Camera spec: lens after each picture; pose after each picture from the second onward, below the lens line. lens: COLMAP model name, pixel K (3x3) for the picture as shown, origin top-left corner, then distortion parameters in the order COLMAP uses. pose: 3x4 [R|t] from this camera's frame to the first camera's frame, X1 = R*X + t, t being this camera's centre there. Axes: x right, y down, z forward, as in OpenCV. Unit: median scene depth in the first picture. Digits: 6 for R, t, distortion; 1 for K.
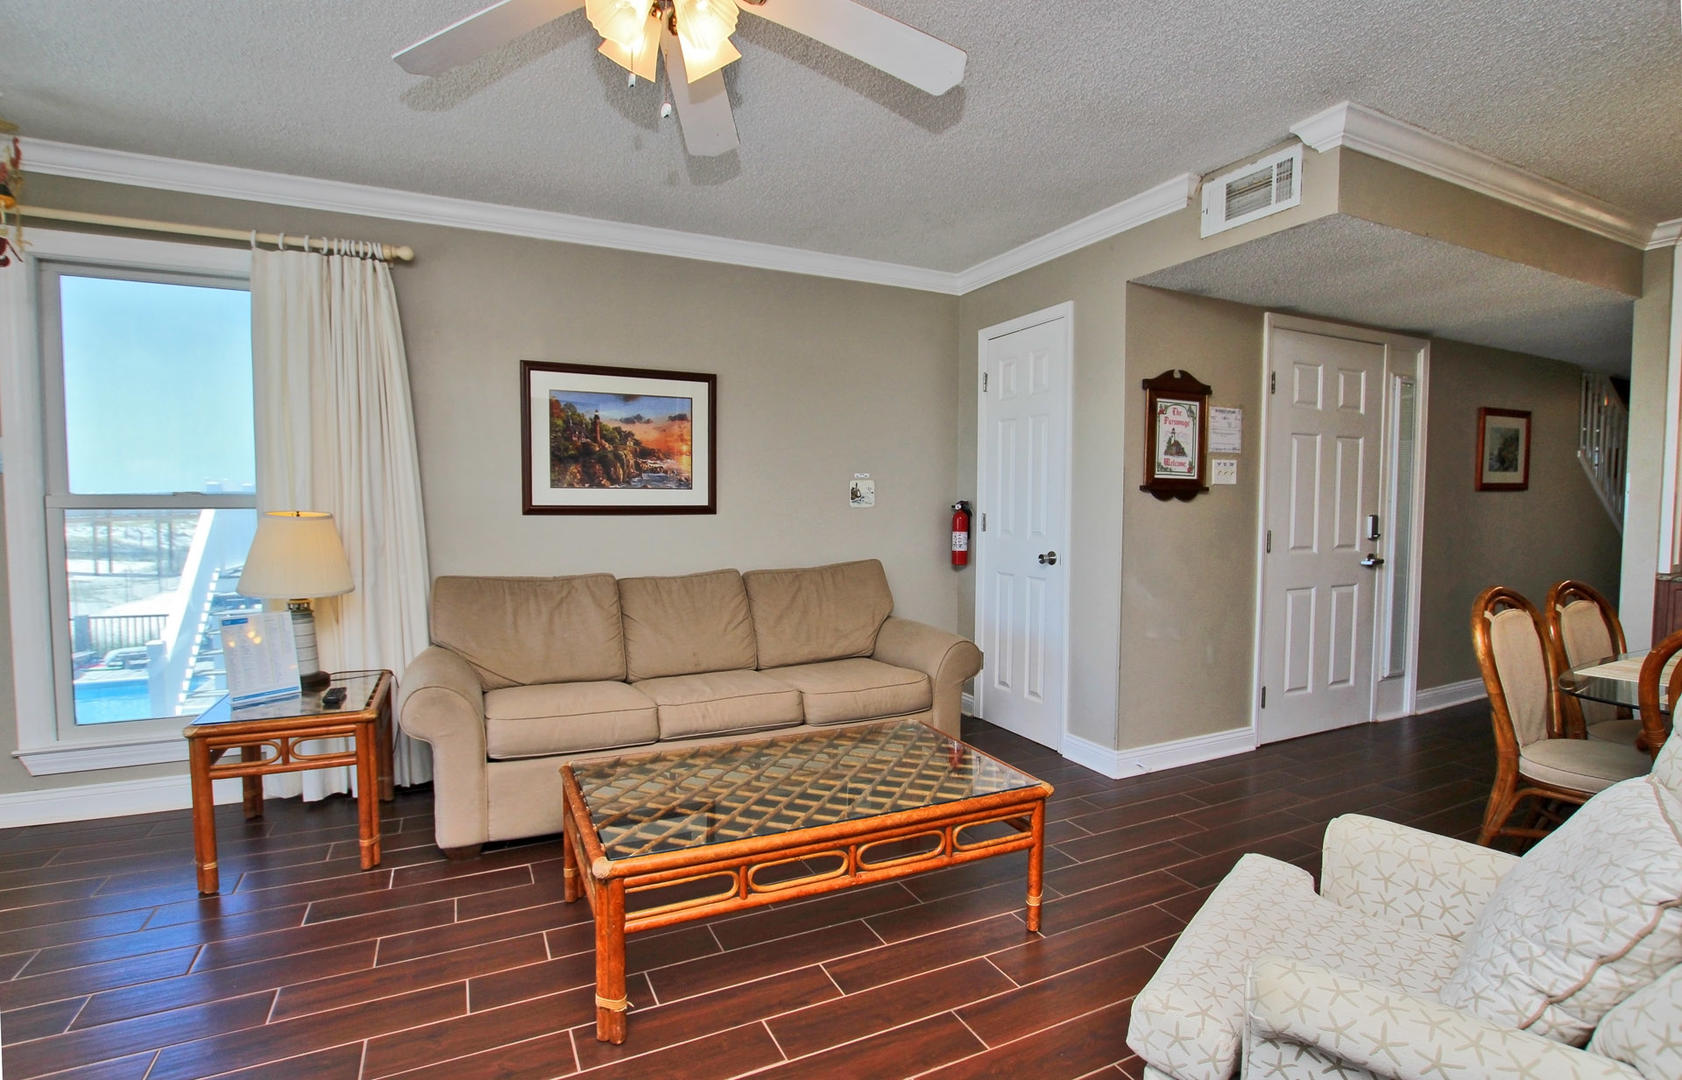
lens RADIAL K [[791.7, 0, 841.0], [0, 791.7, 540.0], [0, 0, 1]] dist [-0.035616, 0.000013]
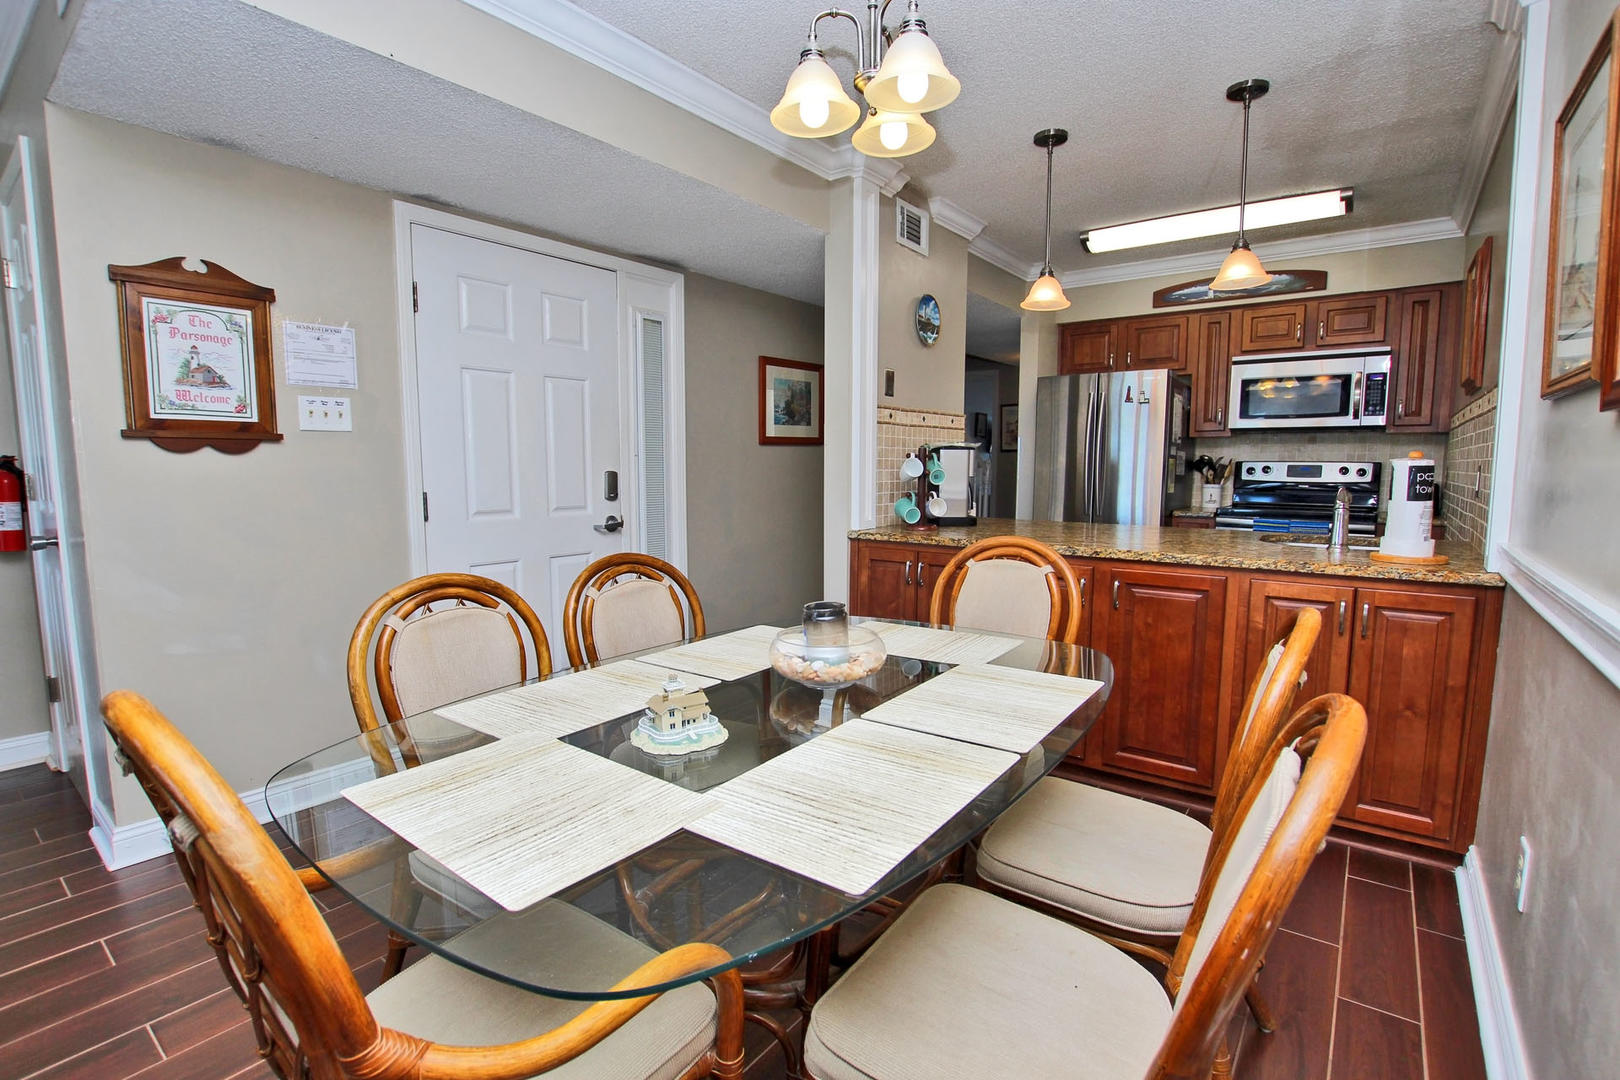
lens RADIAL K [[746.1, 0, 810.0], [0, 746.1, 540.0], [0, 0, 1]] dist [-0.025065, -0.000224]
pose [[0.894329, -0.046024, 0.445036, 0.566638], [0.020703, 0.997886, 0.061596, -0.002173], [-0.446931, -0.045873, 0.893392, 0.175866]]
